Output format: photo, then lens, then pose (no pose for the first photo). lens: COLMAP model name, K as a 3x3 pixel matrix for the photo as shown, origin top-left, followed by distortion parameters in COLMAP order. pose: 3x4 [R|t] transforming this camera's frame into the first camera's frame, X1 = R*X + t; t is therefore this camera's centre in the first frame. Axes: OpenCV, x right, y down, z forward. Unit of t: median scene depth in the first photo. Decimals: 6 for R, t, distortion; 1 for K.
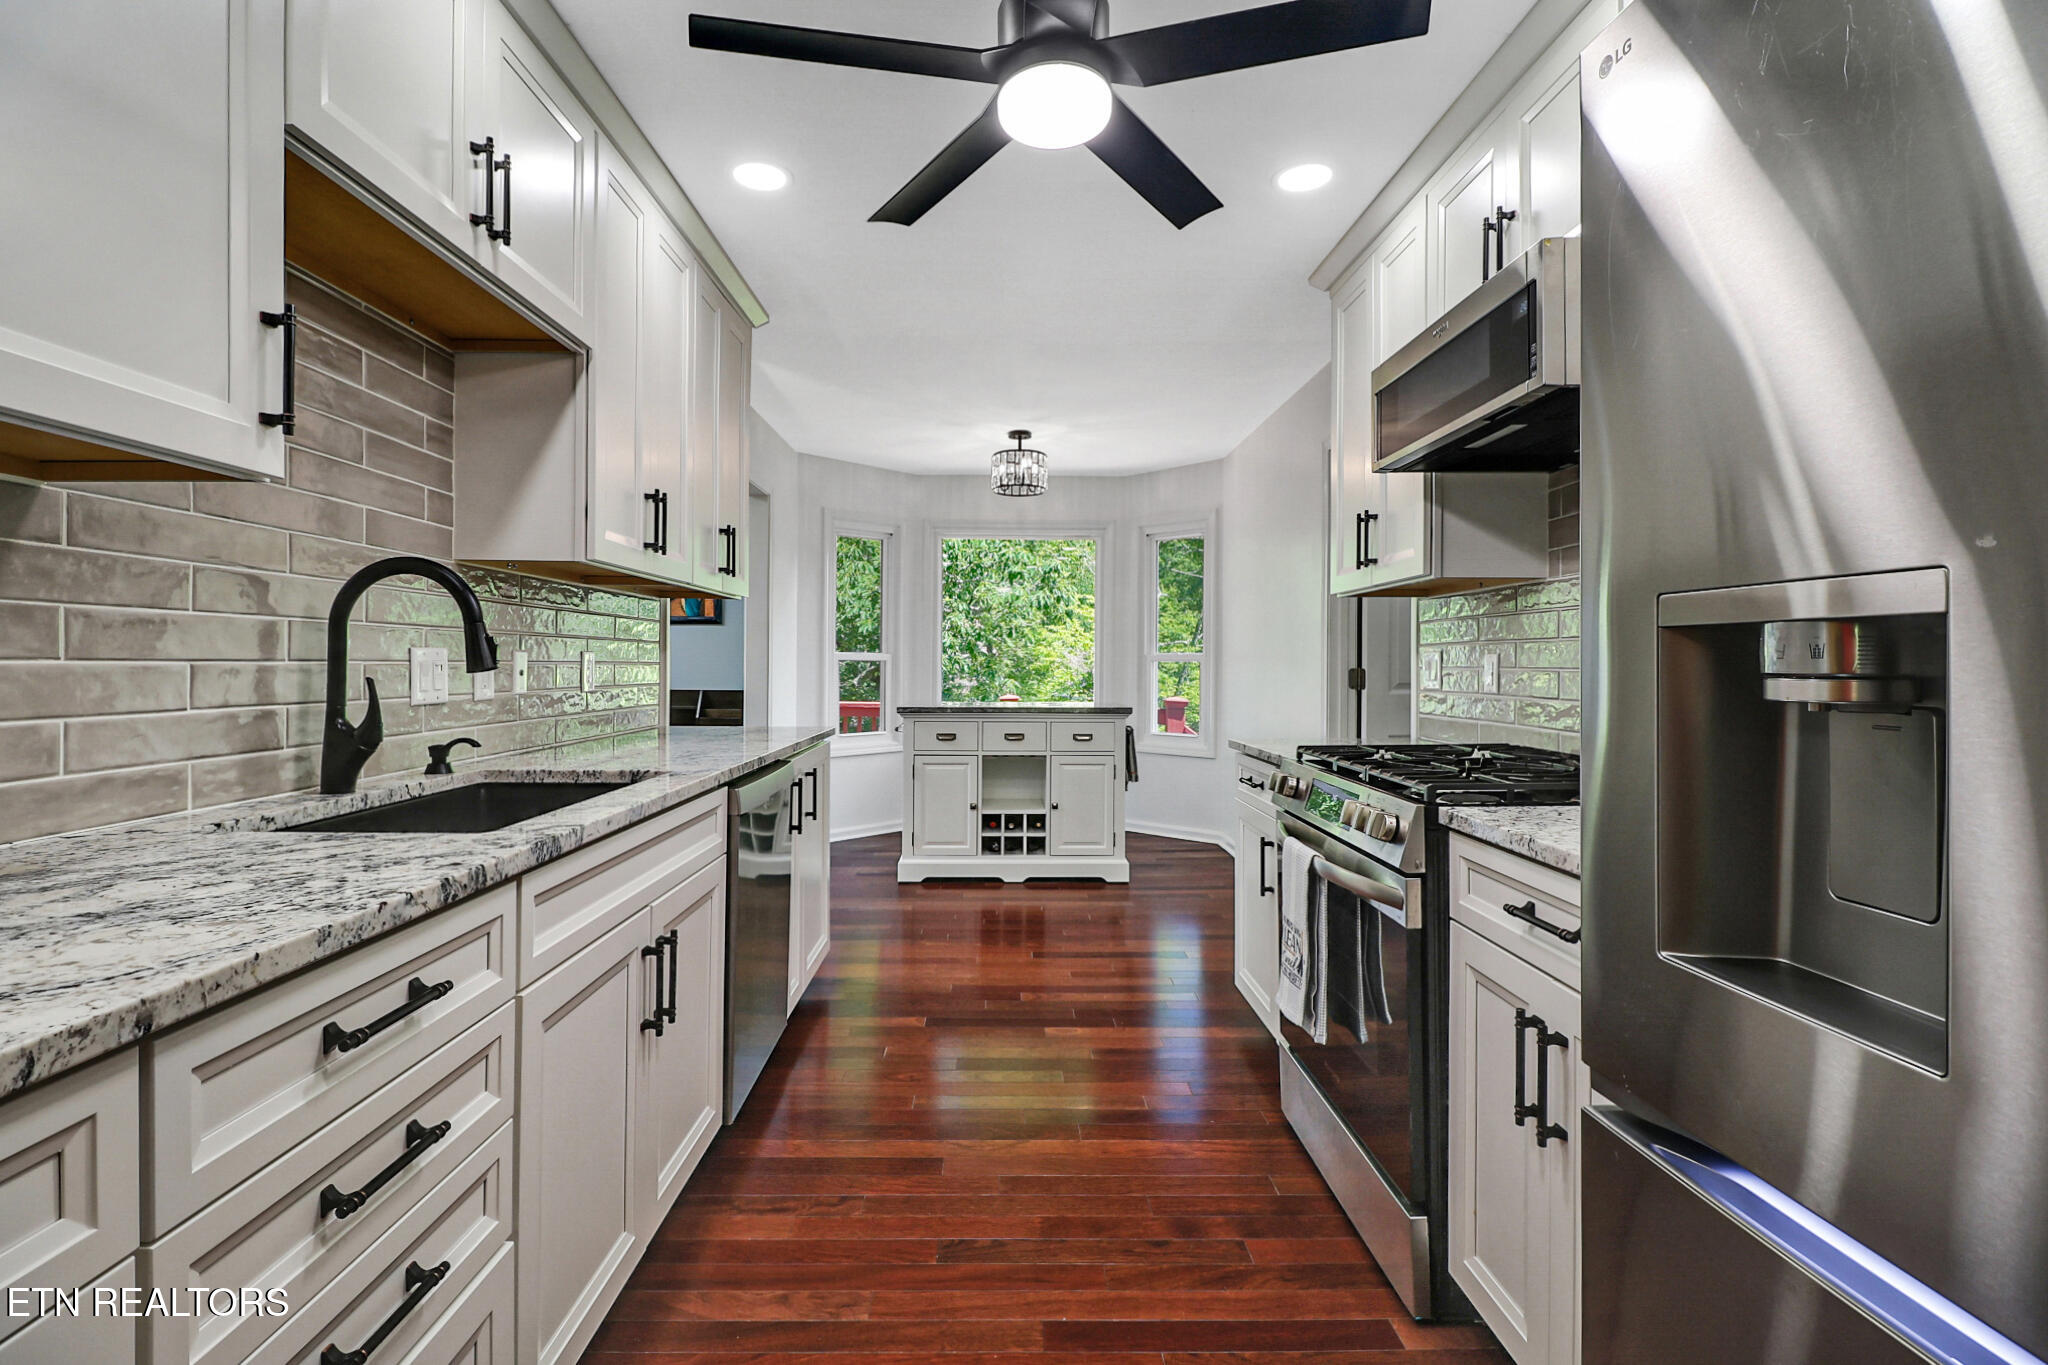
lens RADIAL K [[951.5, 0, 1021.6], [0, 951.5, 670.3], [0, 0, 1]] dist [-0.004851, -0.000750]
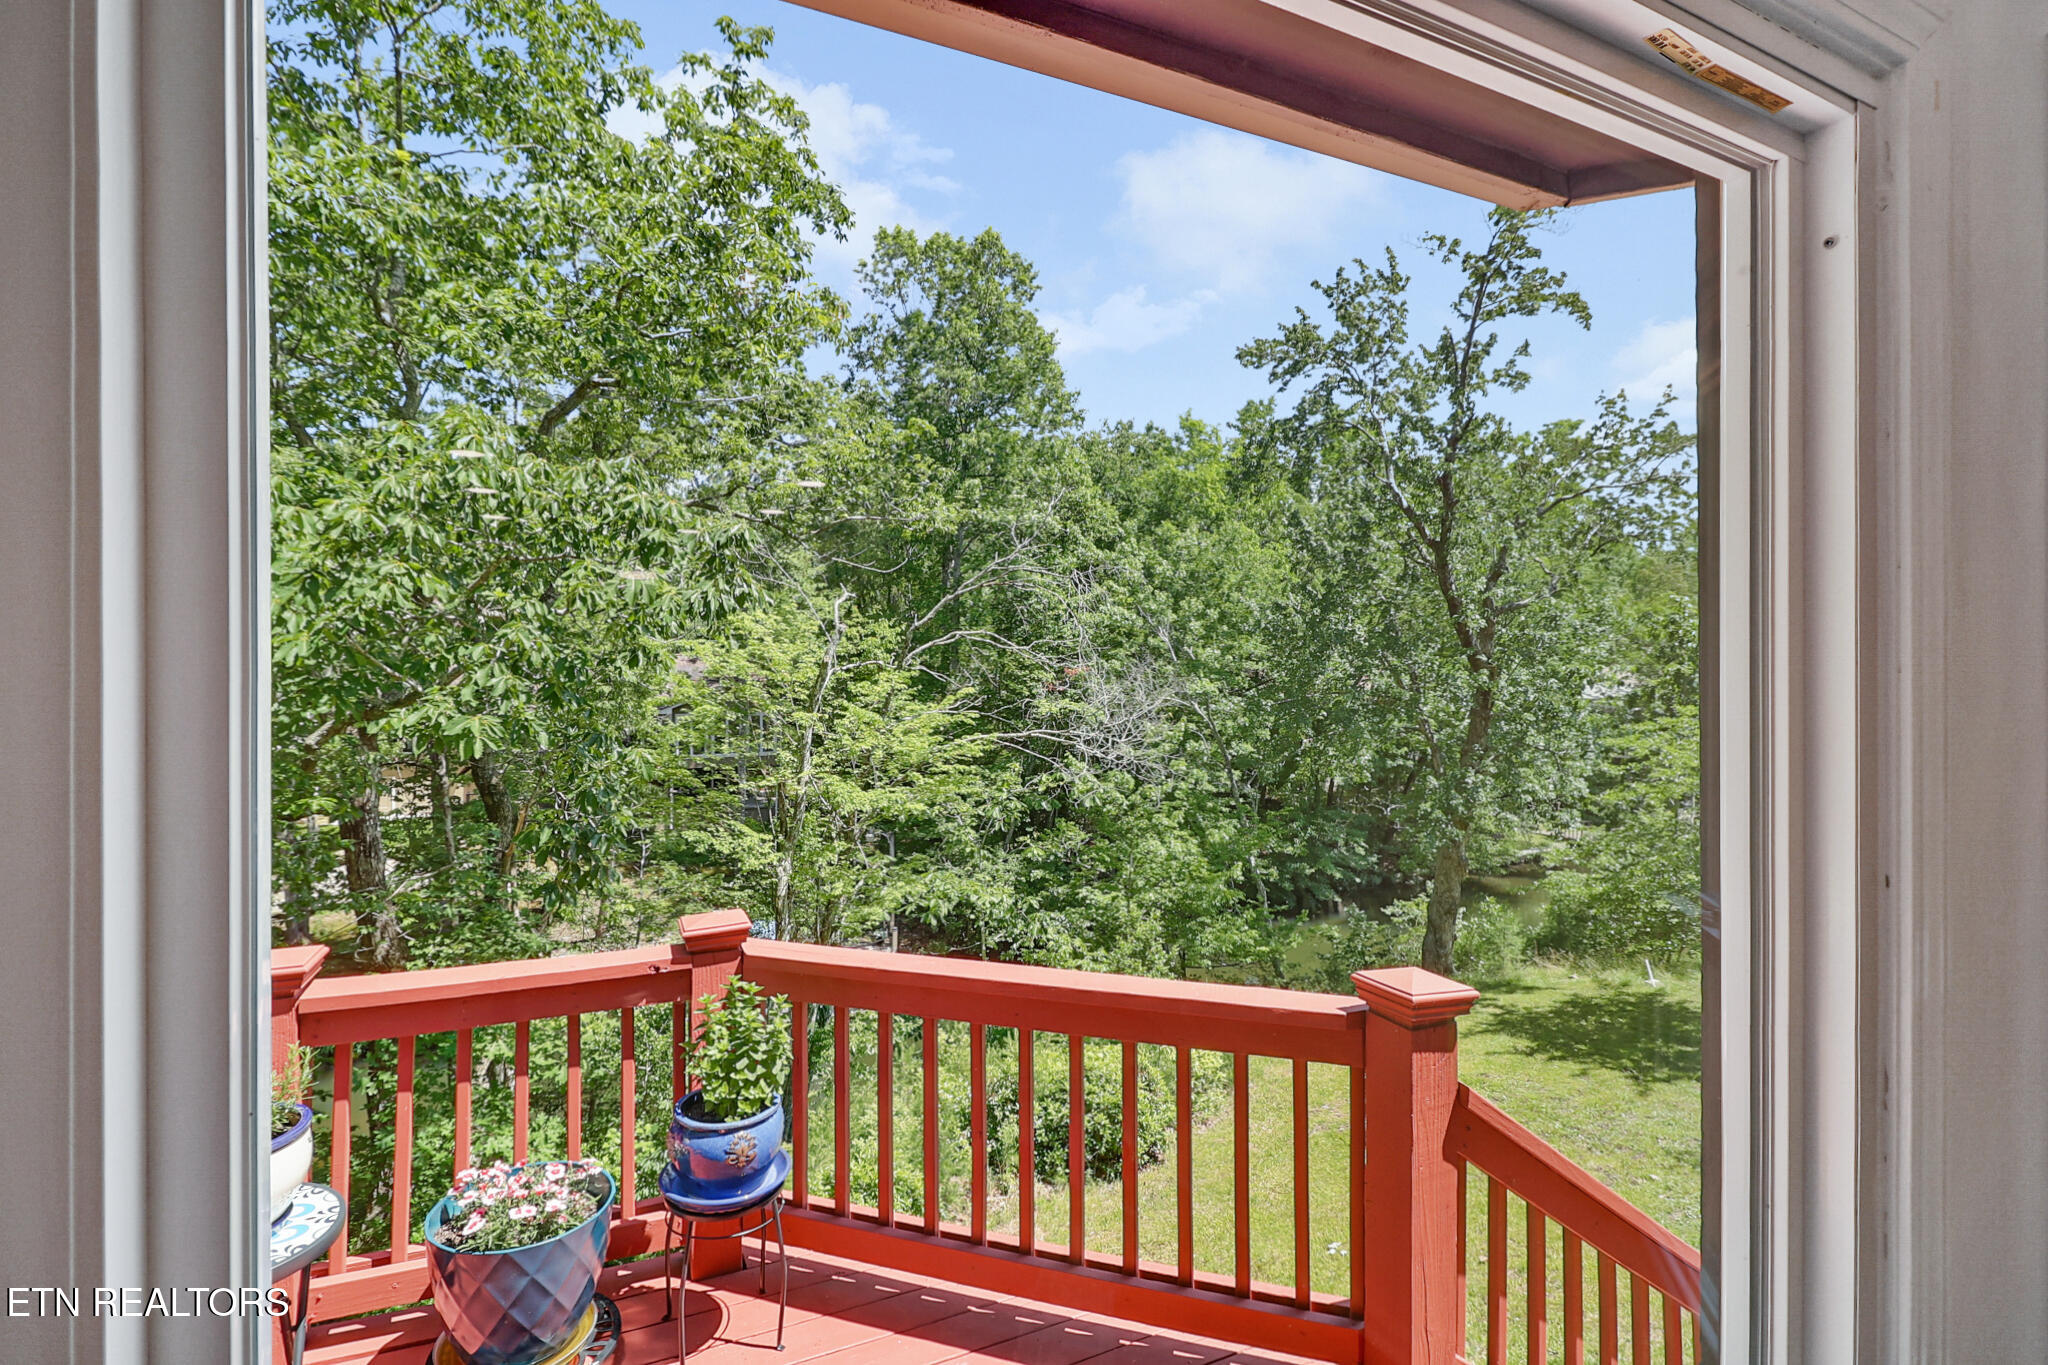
lens RADIAL K [[951.5, 0, 1026.6], [0, 951.5, 670.4], [0, 0, 1]] dist [-0.004851, -0.000750]
pose [[0.911920, -0.006909, 0.410310, -0.032668], [0.008235, 0.999965, -0.001464, -0.033754], [-0.410285, 0.004714, 0.911945, 0.467242]]
